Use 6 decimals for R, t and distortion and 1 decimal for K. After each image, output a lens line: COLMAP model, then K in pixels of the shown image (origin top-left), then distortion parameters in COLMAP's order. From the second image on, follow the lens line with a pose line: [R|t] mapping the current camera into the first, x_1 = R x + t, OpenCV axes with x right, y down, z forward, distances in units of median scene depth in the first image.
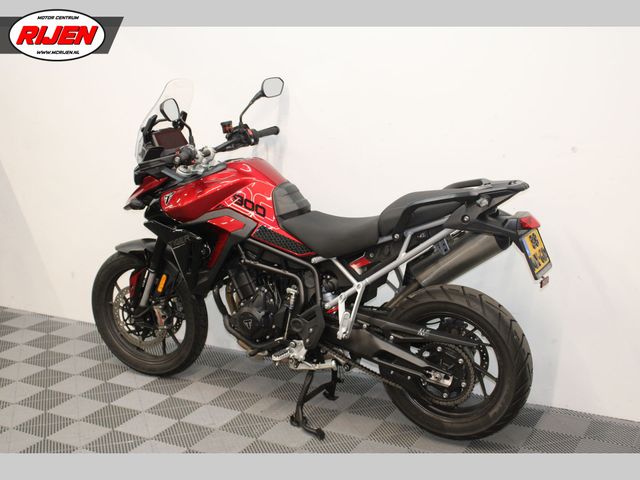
lens RADIAL K [[866.0, 0, 320.0], [0, 866.0, 240.0], [0, 0, 1]] dist [-0.015781, -0.031667]
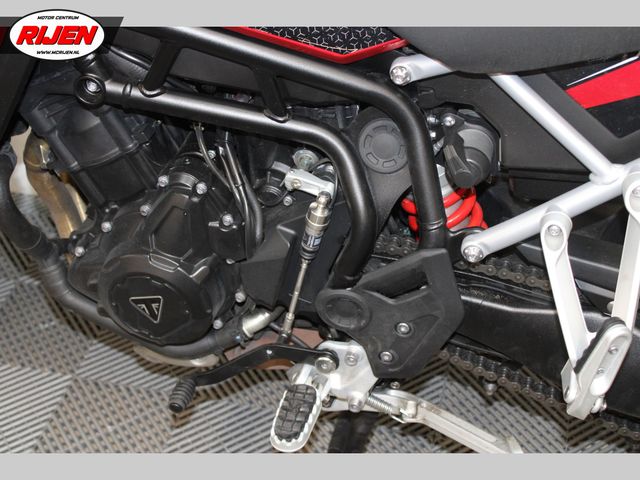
lens RADIAL K [[1027.5, 0, 320.0], [0, 1027.5, 240.0], [0, 0, 1]] dist [-0.004092, -0.014943]
pose [[0.962953, -0.162943, 0.214876, -0.099011], [0.053419, 0.896278, 0.440265, -0.062495], [-0.264327, -0.412476, 0.871777, 0.725358]]
